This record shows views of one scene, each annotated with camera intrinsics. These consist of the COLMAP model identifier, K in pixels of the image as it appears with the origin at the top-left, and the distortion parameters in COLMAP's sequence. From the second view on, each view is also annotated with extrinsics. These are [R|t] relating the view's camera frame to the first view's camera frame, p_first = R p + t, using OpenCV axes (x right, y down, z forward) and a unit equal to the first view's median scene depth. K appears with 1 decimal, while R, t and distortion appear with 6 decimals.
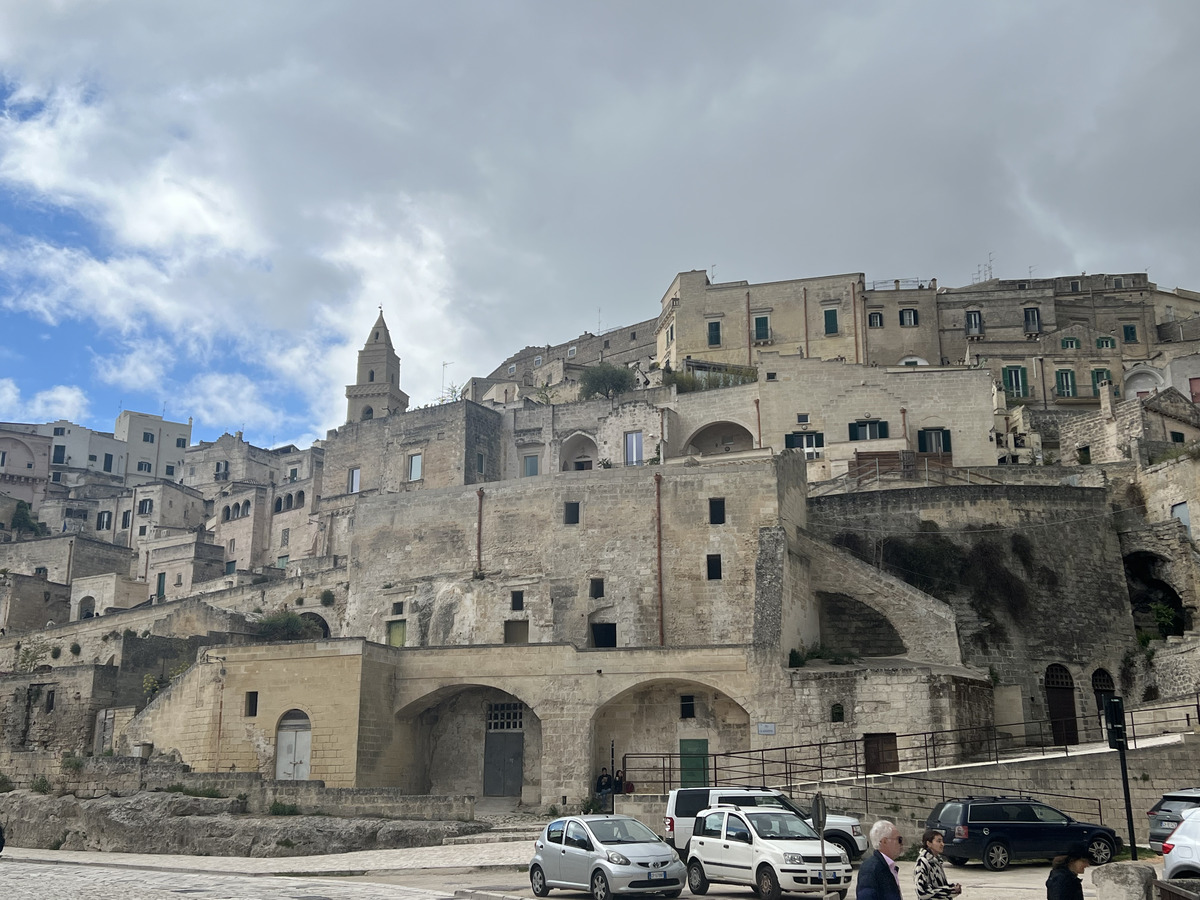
lens RADIAL K [[1276.4, 0, 602.6], [0, 1276.4, 448.6], [0, 0, 1]] dist [0.016573, 0.000000]
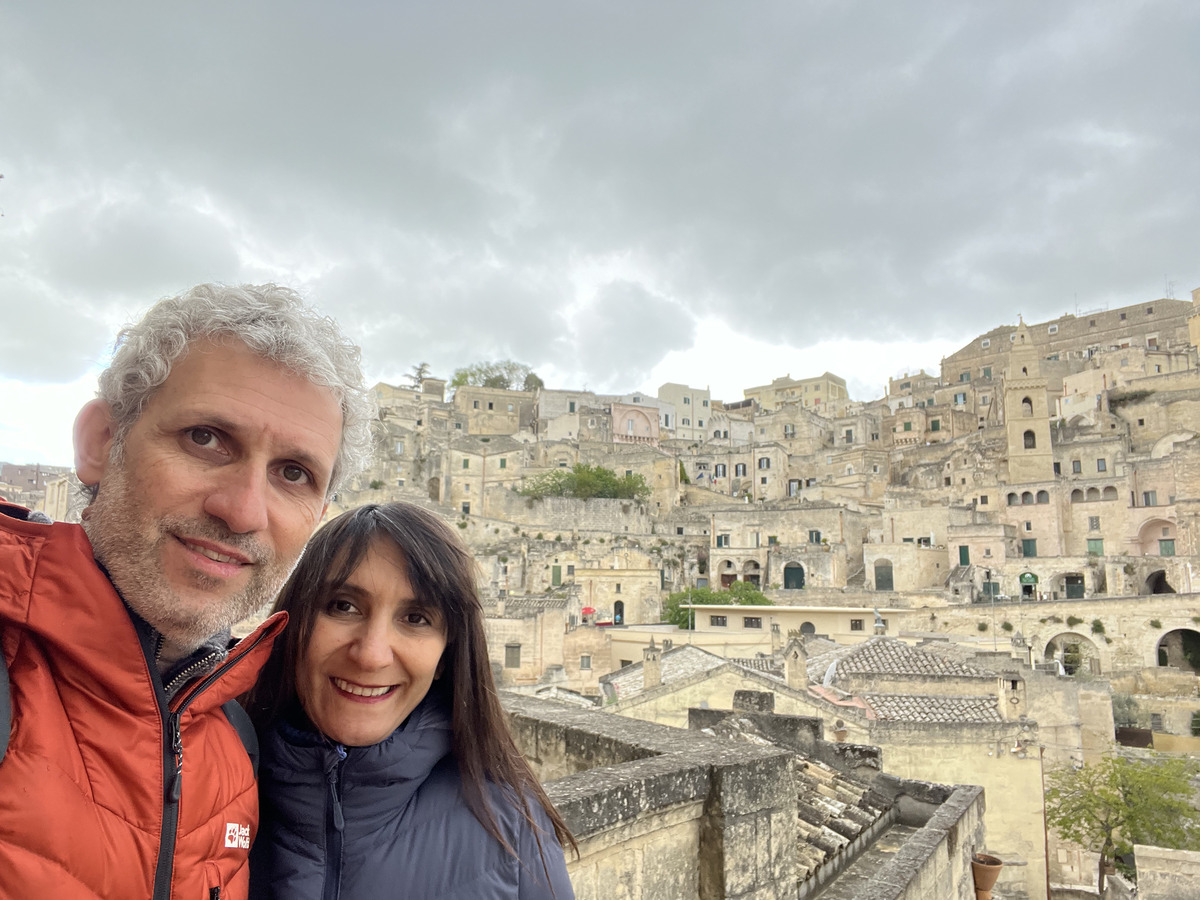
lens RADIAL K [[890.0, 0, 598.5], [0, 890.0, 453.1], [0, 0, 1]] dist [0.005773, -0.001121]
pose [[0.970124, -0.008797, -0.242449, -0.298317], [0.029741, 0.996117, 0.082862, -0.049312], [0.240779, -0.087597, 0.966619, 0.037491]]
